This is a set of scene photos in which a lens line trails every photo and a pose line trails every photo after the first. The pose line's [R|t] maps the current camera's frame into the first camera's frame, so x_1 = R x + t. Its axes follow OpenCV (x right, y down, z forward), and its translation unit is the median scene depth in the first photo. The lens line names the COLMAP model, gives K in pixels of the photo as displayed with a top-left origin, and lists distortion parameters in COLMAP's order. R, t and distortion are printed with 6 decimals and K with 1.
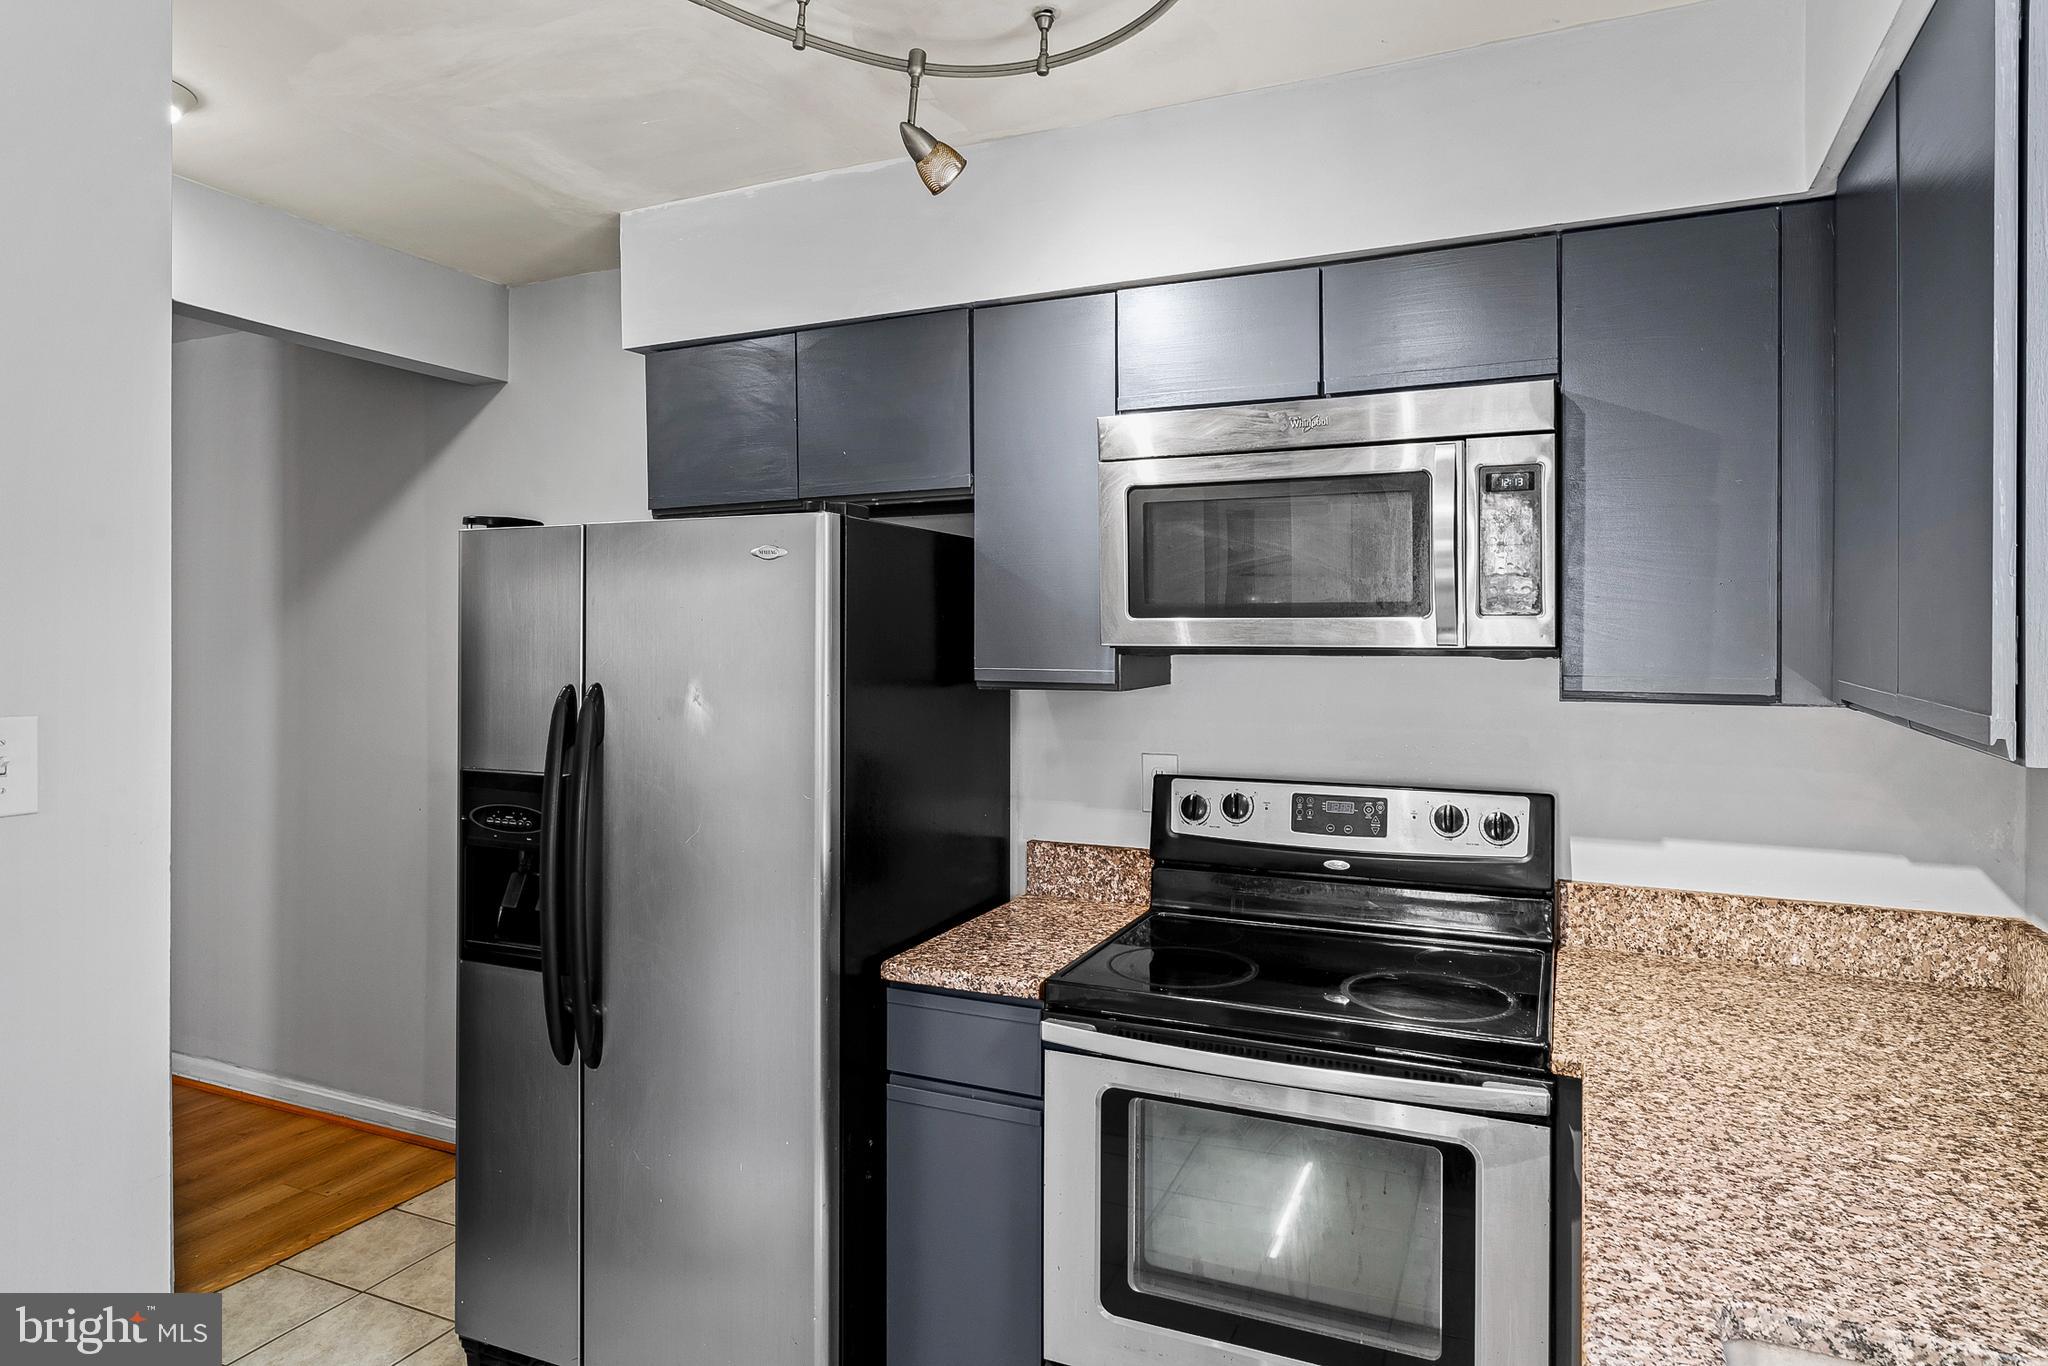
lens RADIAL K [[1234.0, 0, 1016.8], [0, 1234.0, 633.2], [0, 0, 1]] dist [-0.003350, -0.000287]
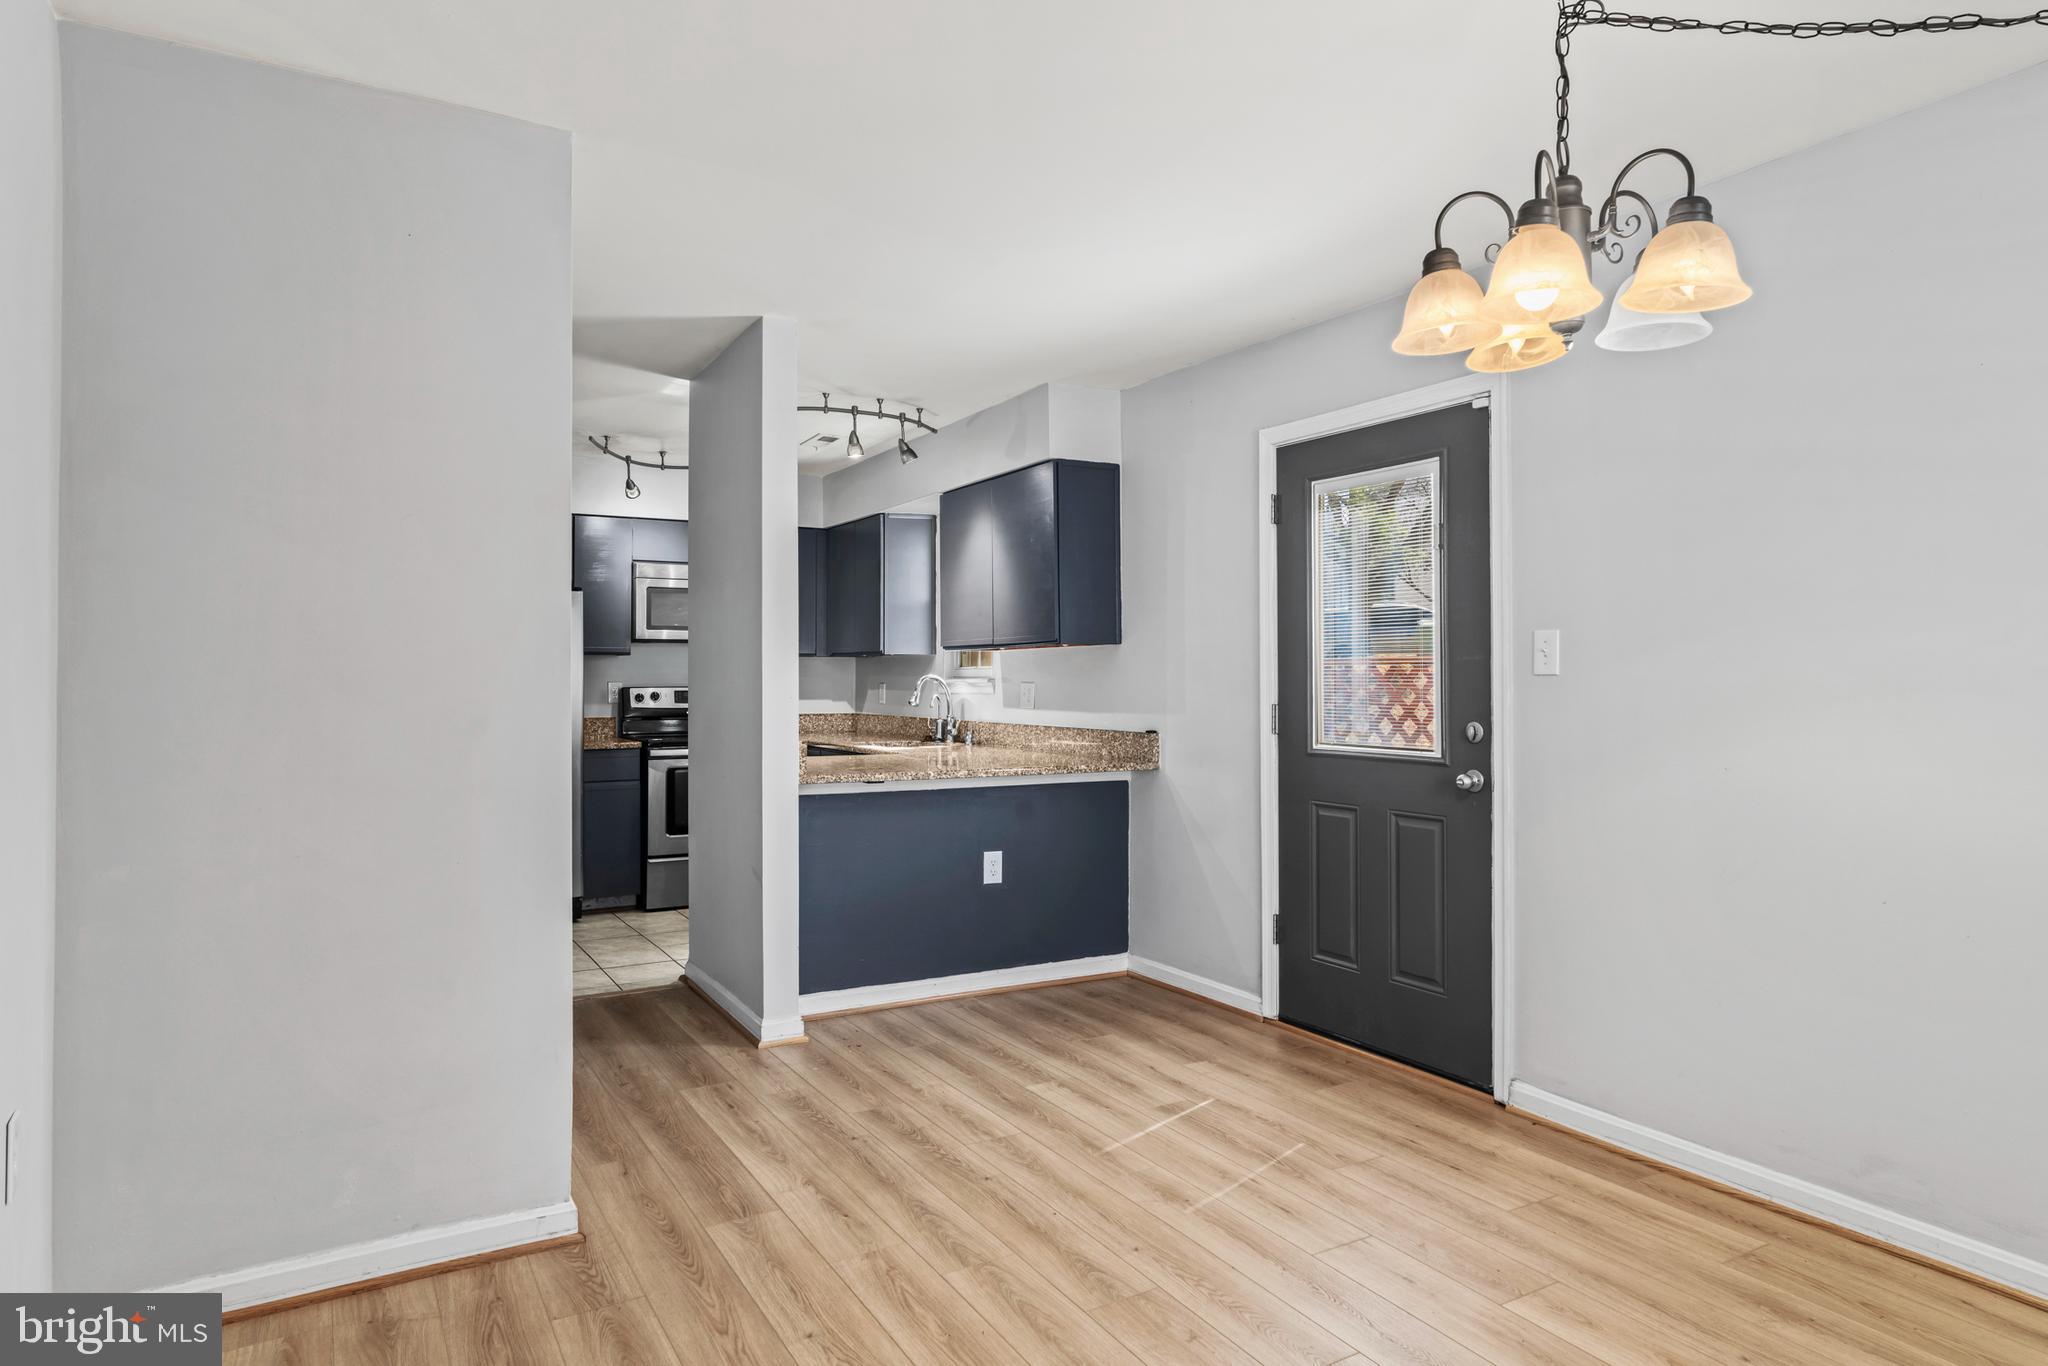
lens RADIAL K [[1209.1, 0, 1019.4], [0, 1209.1, 658.6], [0, 0, 1]] dist [-0.003939, 0.000390]
pose [[0.576429, 0.012325, 0.817054, -1.819213], [0.004916, 0.999816, -0.018550, 0.118891], [-0.817132, 0.014709, 0.576262, -1.476852]]
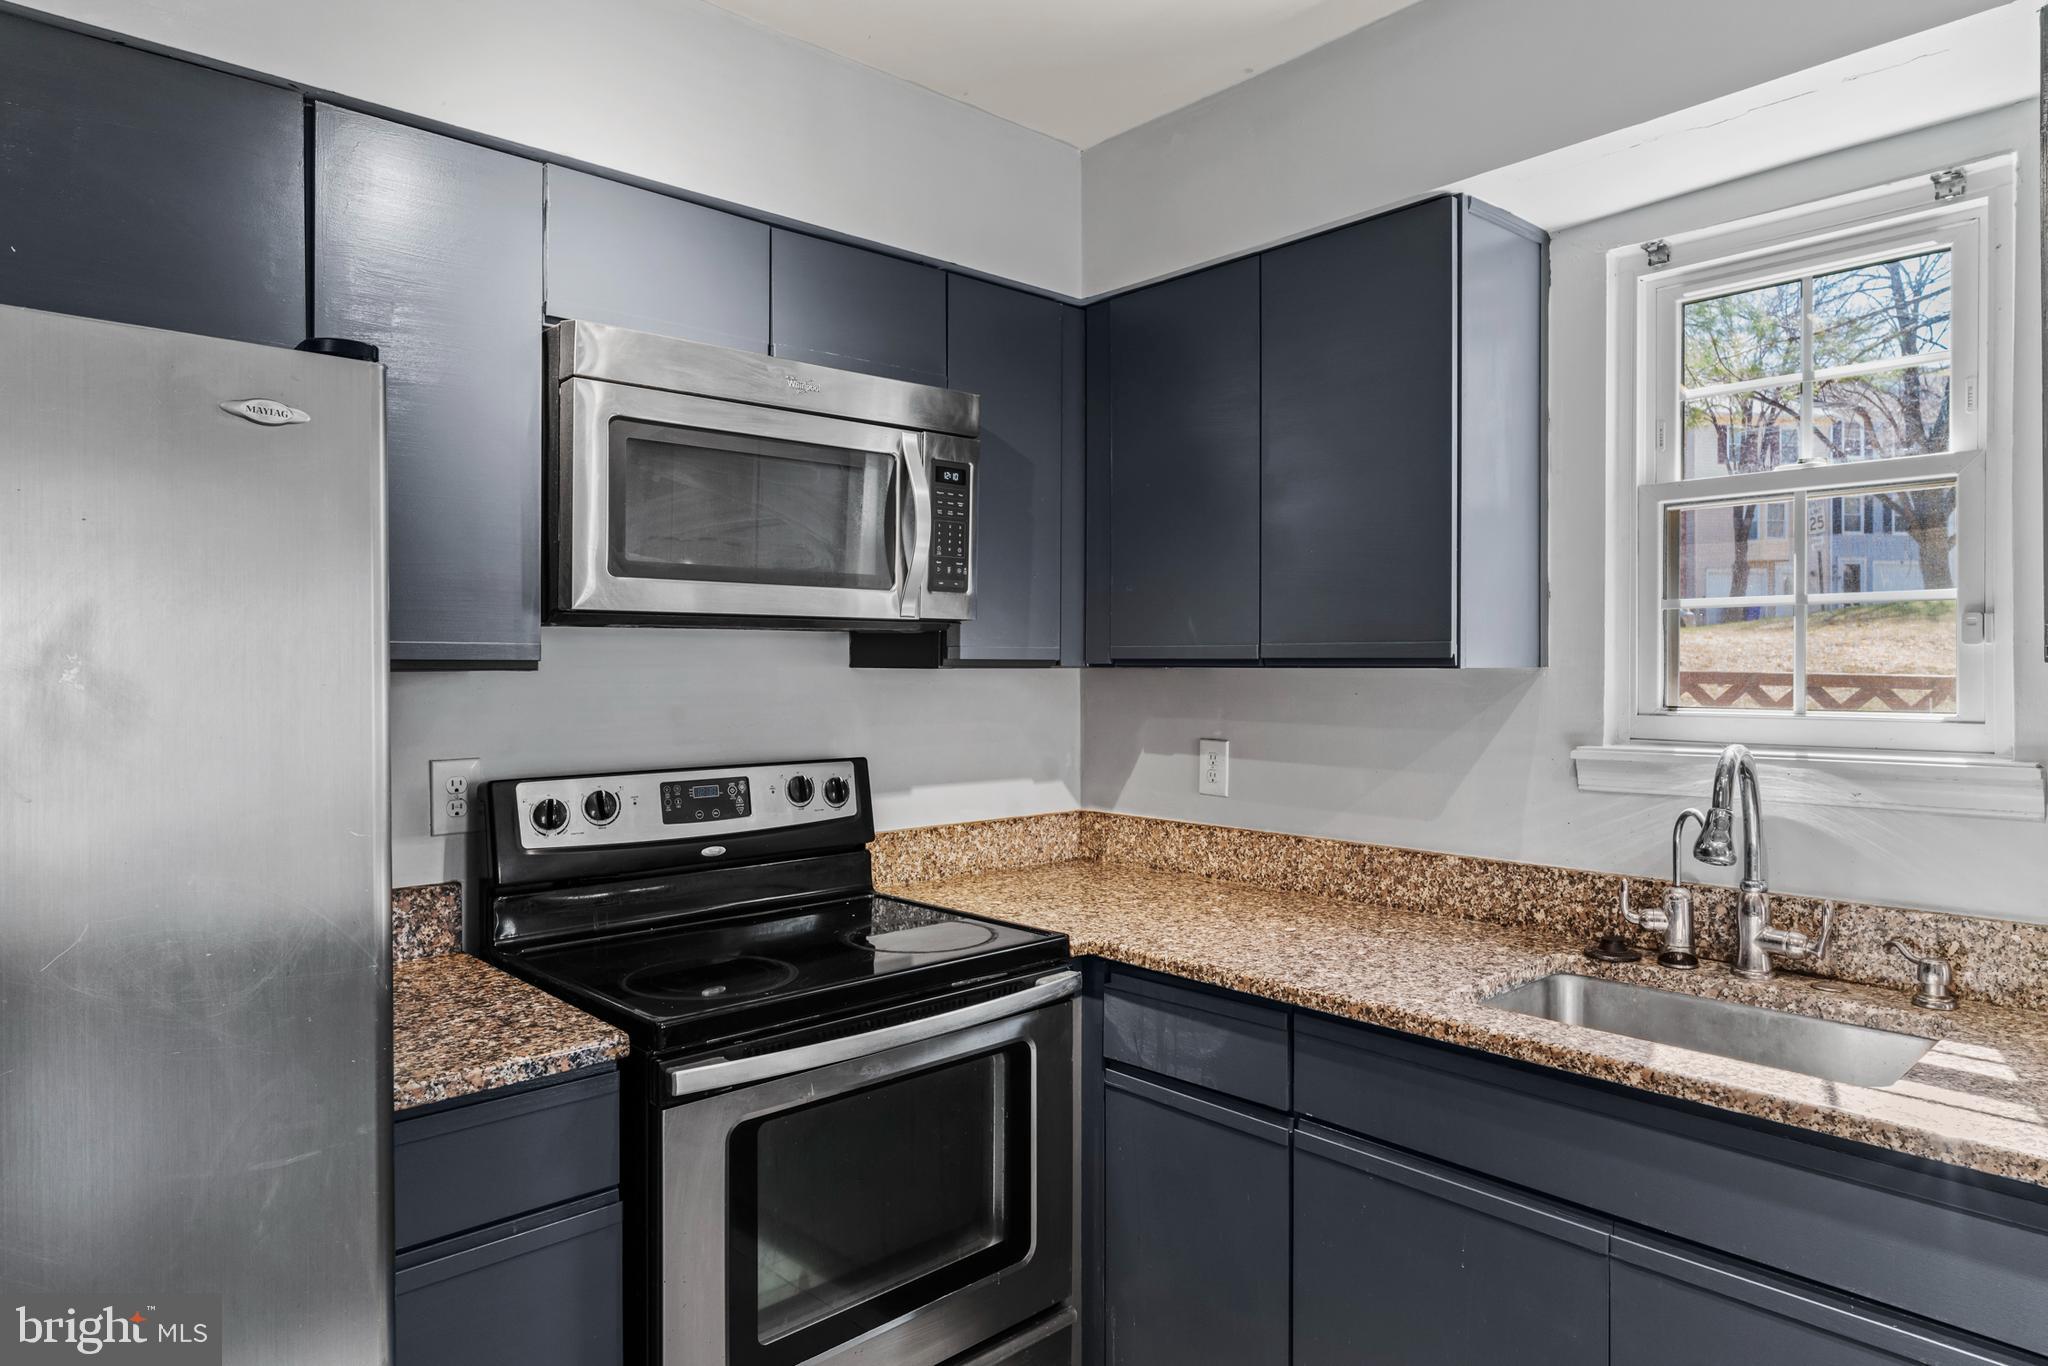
lens RADIAL K [[1223.0, 0, 1016.4], [0, 1223.0, 663.3], [0, 0, 1]] dist [0.001984, 0.001447]
pose [[0.385625, 0.001580, 0.922654, -0.552483], [0.007096, 0.999964, -0.004679, 0.050724], [-0.922628, 0.008352, 0.385600, 0.437917]]
